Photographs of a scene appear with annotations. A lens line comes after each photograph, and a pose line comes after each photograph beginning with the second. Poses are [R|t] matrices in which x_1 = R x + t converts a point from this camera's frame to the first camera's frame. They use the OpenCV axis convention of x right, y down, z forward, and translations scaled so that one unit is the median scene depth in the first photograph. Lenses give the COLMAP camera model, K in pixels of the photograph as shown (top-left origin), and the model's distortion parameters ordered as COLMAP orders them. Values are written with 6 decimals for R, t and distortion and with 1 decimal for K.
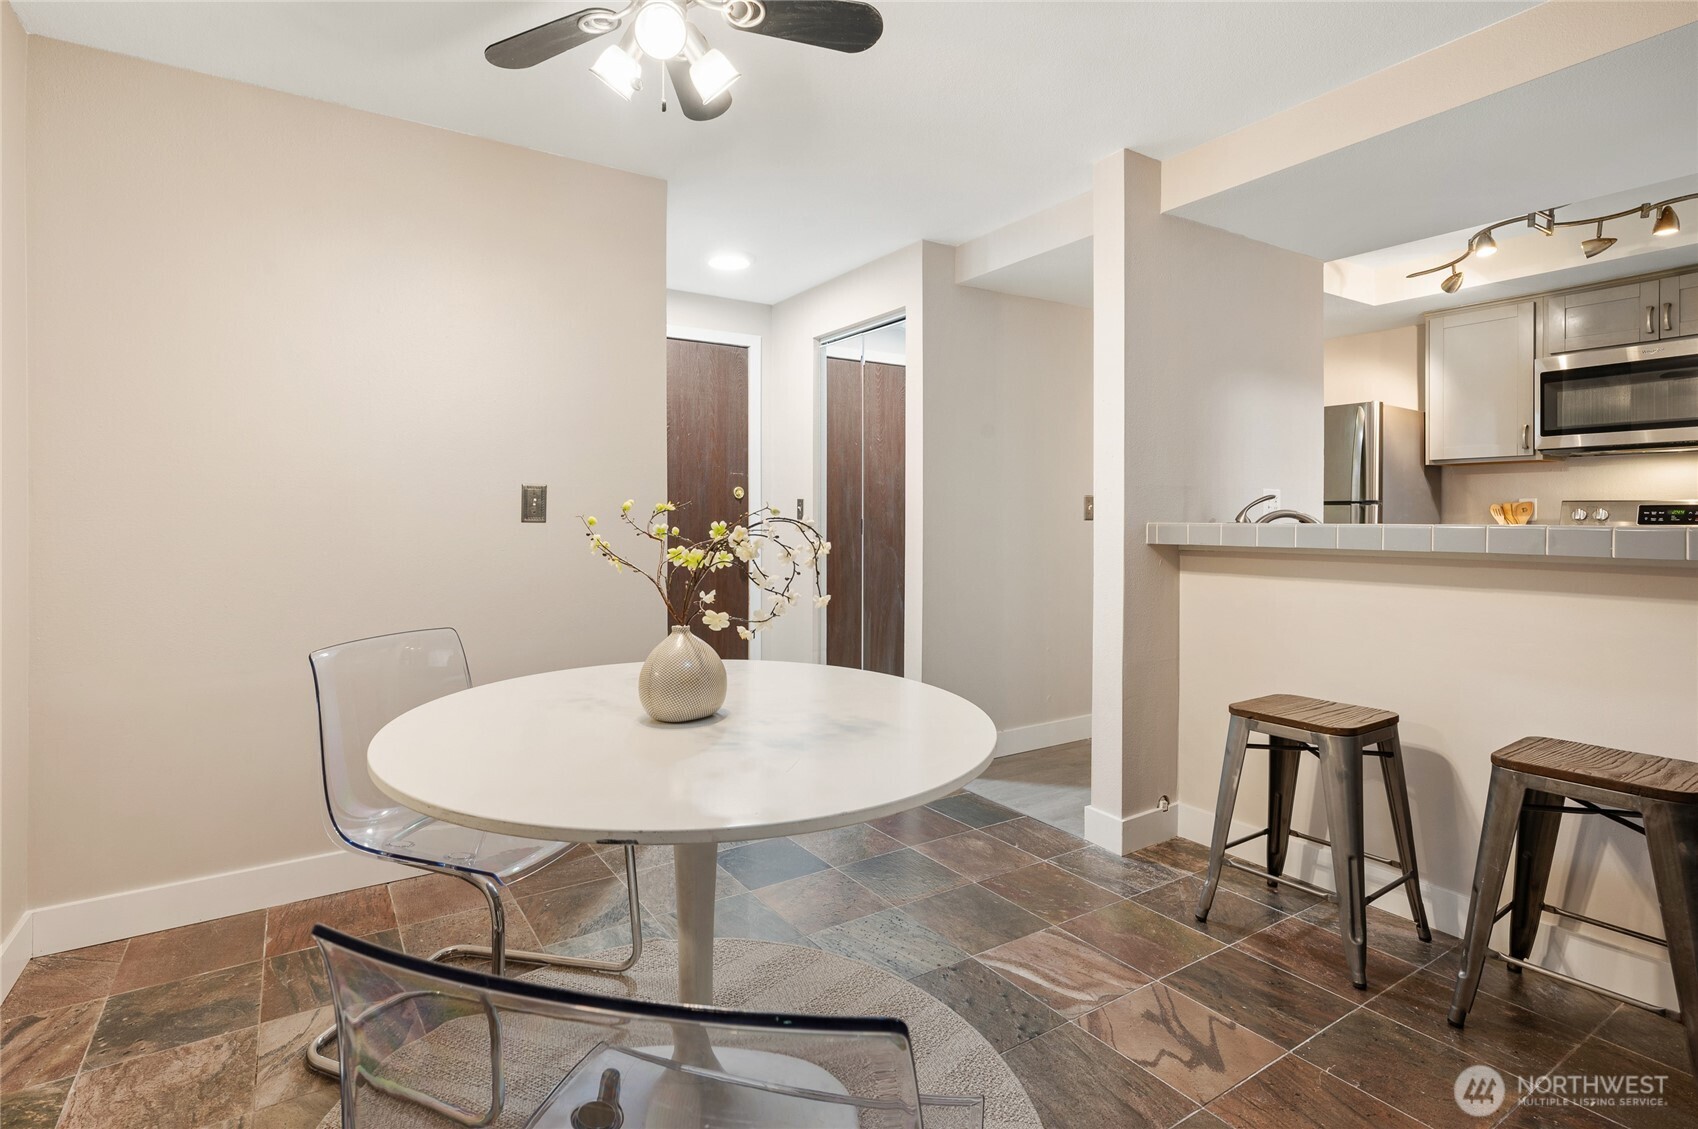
lens RADIAL K [[779.3, 0, 828.0], [0, 779.3, 499.0], [0, 0, 1]] dist [-0.001243, 0.000515]
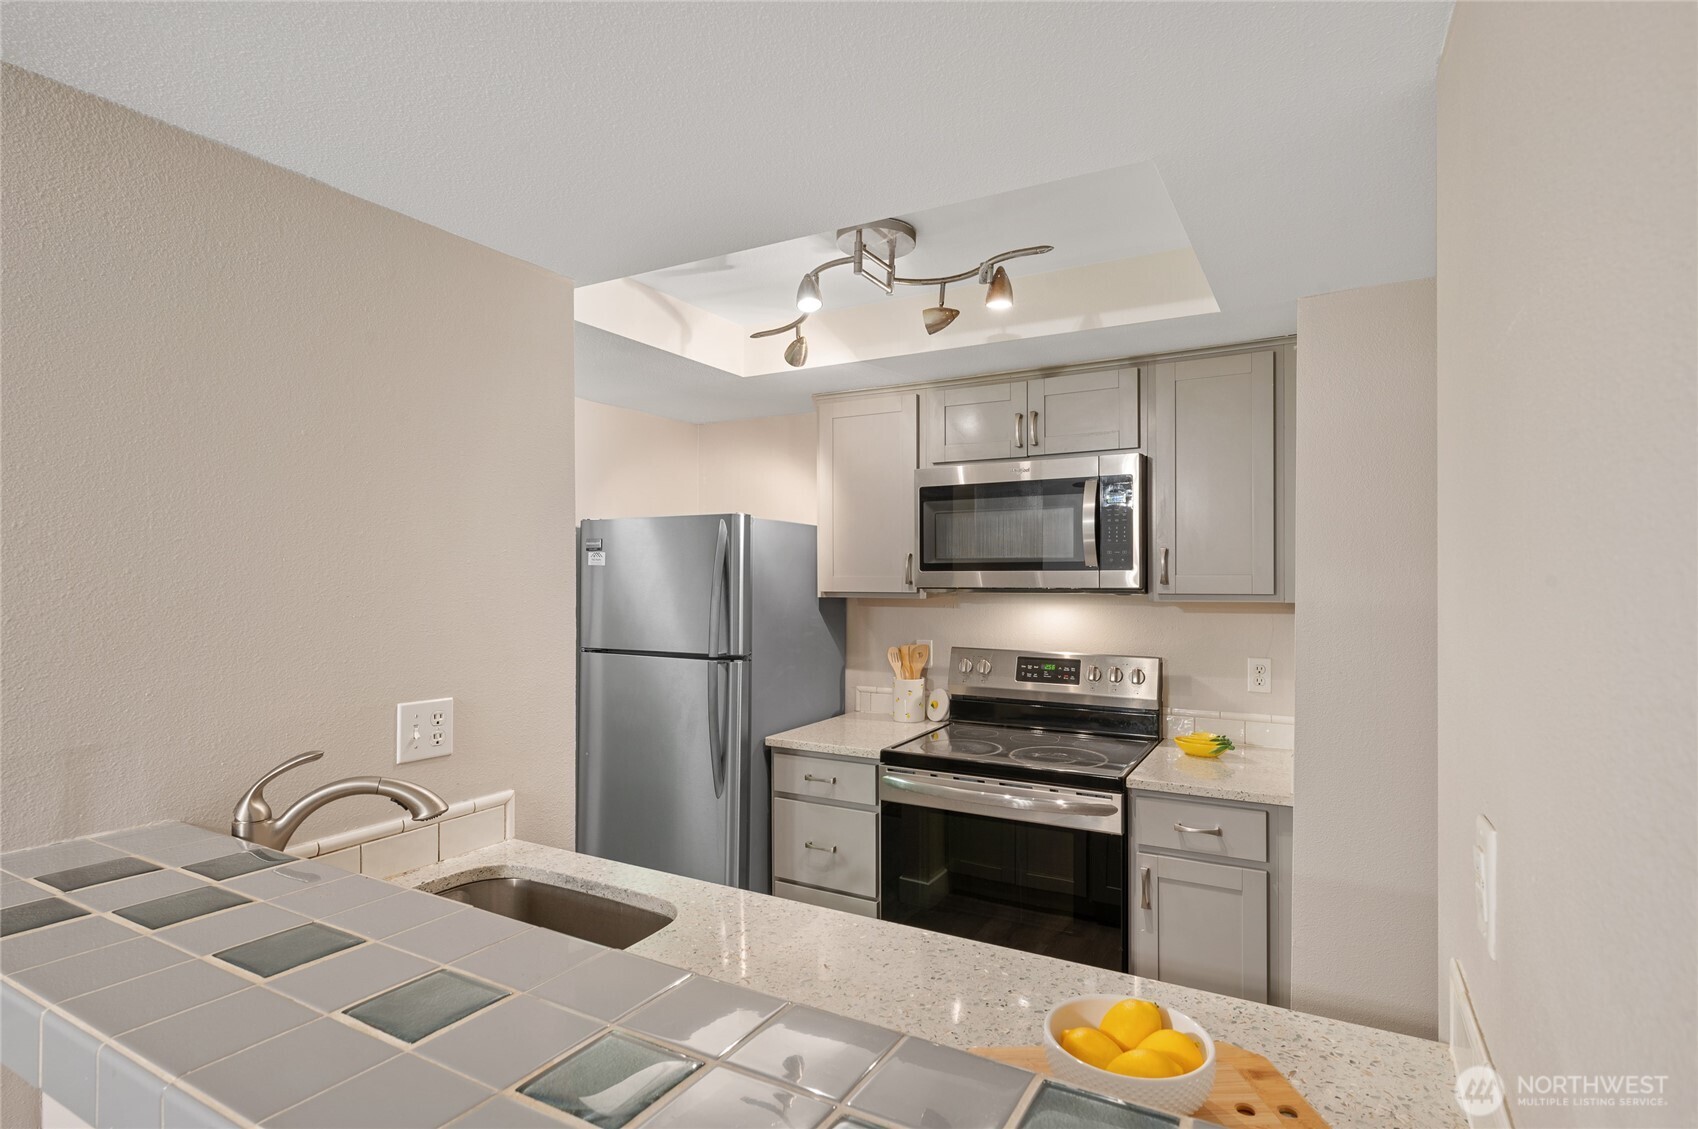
lens RADIAL K [[875.2, 0, 833.2], [0, 875.2, 569.1], [0, 0, 1]] dist [0.000455, 0.001154]
pose [[0.869172, 0.003740, 0.494496, 0.450724], [-0.003970, 0.999992, -0.000585, -0.087949], [-0.494494, -0.001455, 0.869180, 0.321053]]
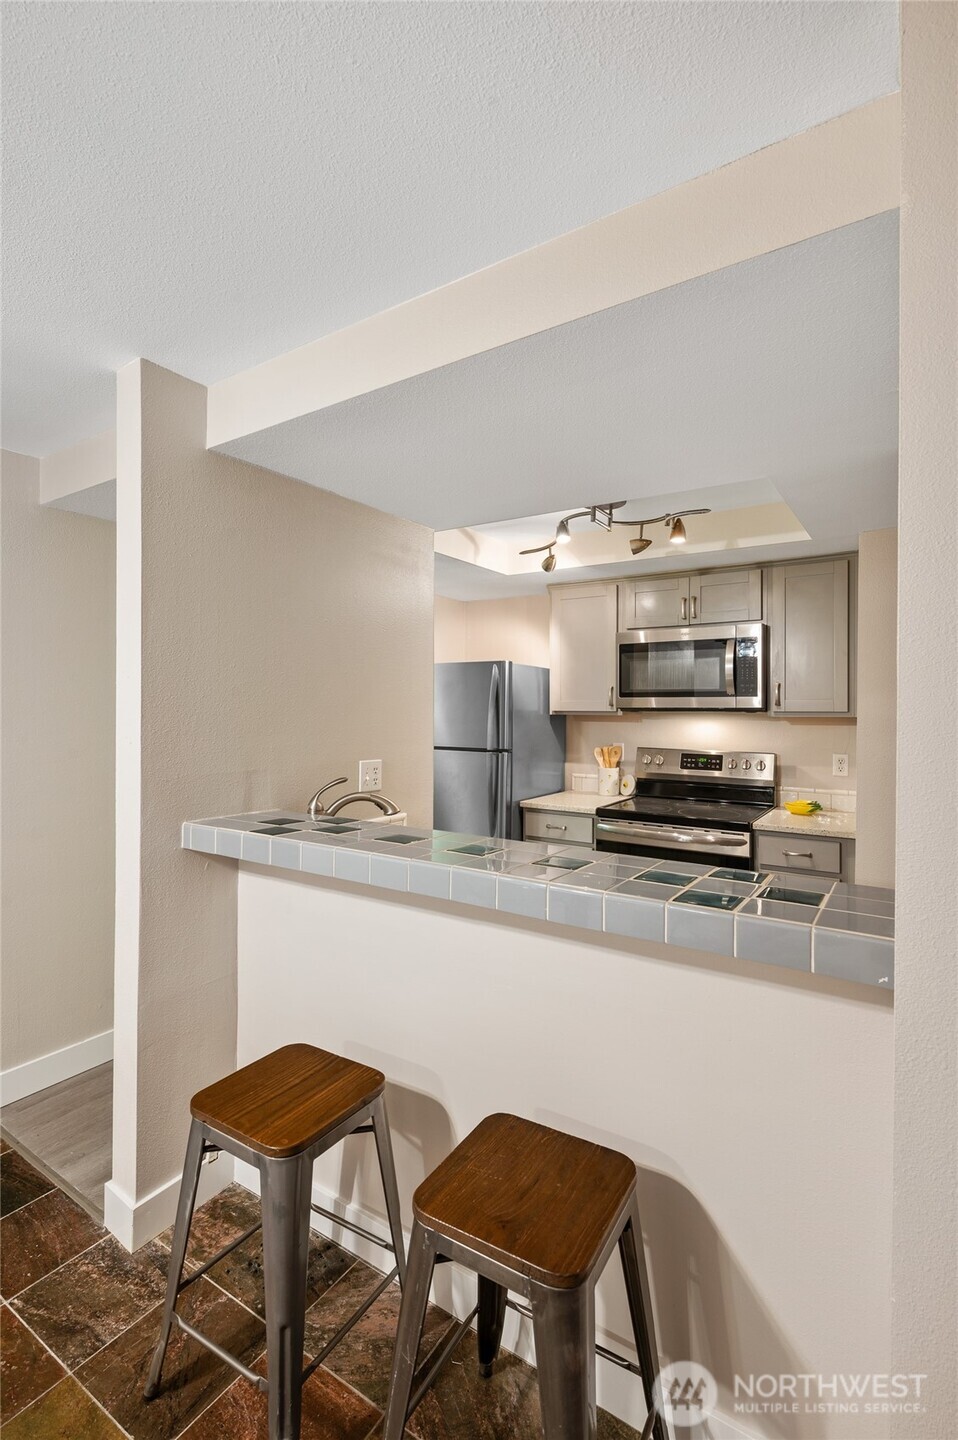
lens RADIAL K [[660.9, 0, 479.3], [0, 660.9, 698.5], [0, 0, 1]] dist [-0.001243, 0.000515]
pose [[0.901751, 0.011420, 0.432106, 0.300785], [-0.009758, 0.999934, -0.006064, -0.076017], [-0.432147, 0.001252, 0.901802, 0.185858]]
